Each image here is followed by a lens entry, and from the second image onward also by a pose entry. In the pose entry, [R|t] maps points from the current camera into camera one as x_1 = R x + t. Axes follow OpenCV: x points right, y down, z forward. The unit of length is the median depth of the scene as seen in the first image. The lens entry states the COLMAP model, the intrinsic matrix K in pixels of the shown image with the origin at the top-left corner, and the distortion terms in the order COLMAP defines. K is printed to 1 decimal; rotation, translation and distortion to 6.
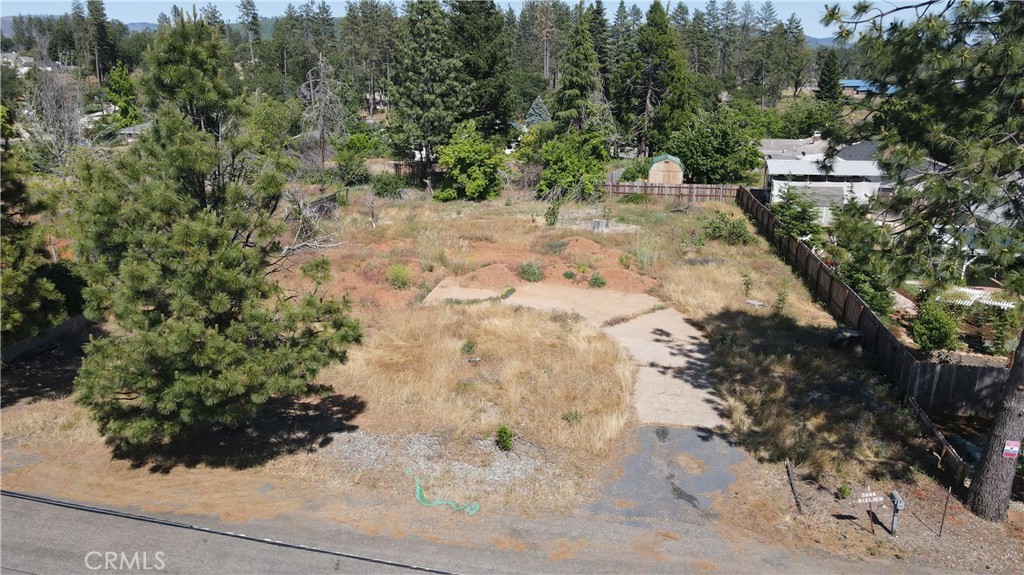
lens RADIAL K [[754.4, 0, 509.7], [0, 754.4, 285.3], [0, 0, 1]] dist [0.000124, 0.037507]
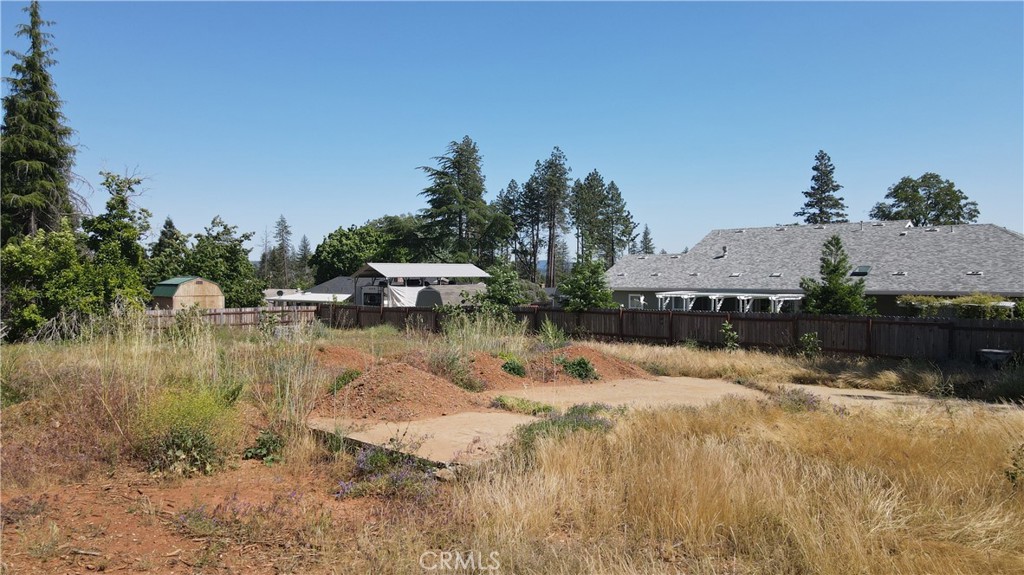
lens RADIAL K [[754.4, 0, 509.7], [0, 754.4, 285.3], [0, 0, 1]] dist [0.000124, 0.037507]
pose [[0.588311, -0.007706, 0.808598, -0.176269], [0.222925, 0.962751, -0.153018, 0.001732], [-0.777300, 0.270279, 0.568115, 0.430840]]
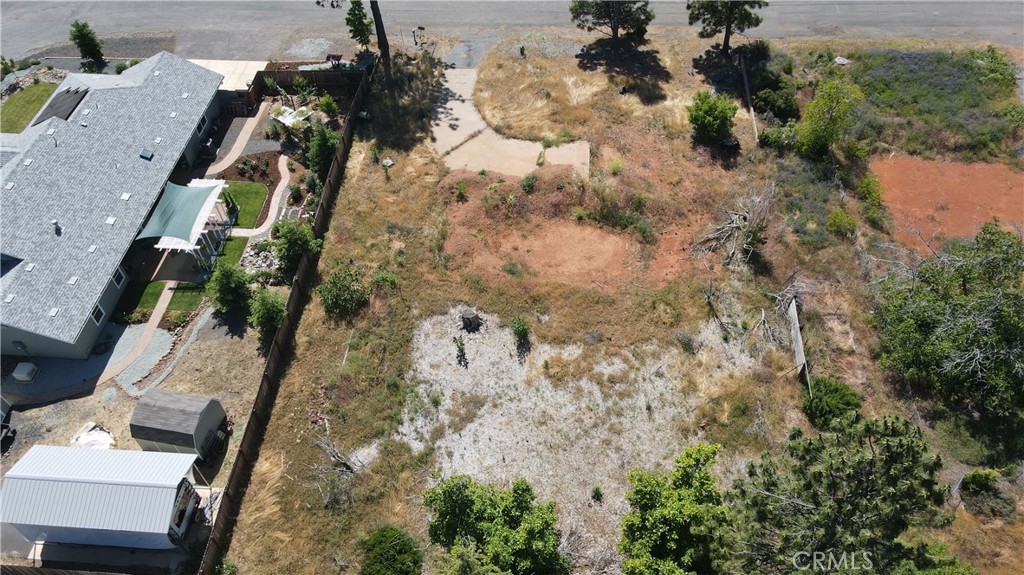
lens RADIAL K [[754.4, 0, 509.7], [0, 754.4, 285.3], [0, 0, 1]] dist [0.000124, 0.037507]
pose [[-0.996188, 0.070555, -0.051299, 0.090040], [-0.017781, 0.411485, 0.911243, -0.732608], [0.085402, 0.908681, -0.408662, 1.047518]]
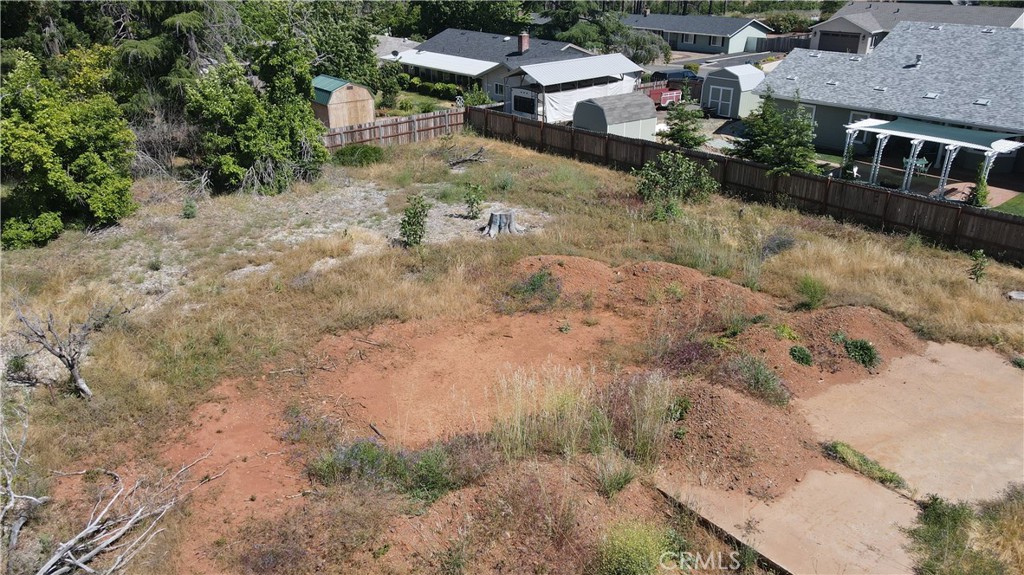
lens RADIAL K [[754.4, 0, 509.7], [0, 754.4, 285.3], [0, 0, 1]] dist [0.000124, 0.037507]
pose [[0.647907, -0.312013, 0.694885, -0.216005], [0.214122, 0.950076, 0.226951, -0.125330], [-0.731005, 0.001747, 0.682370, 0.479459]]
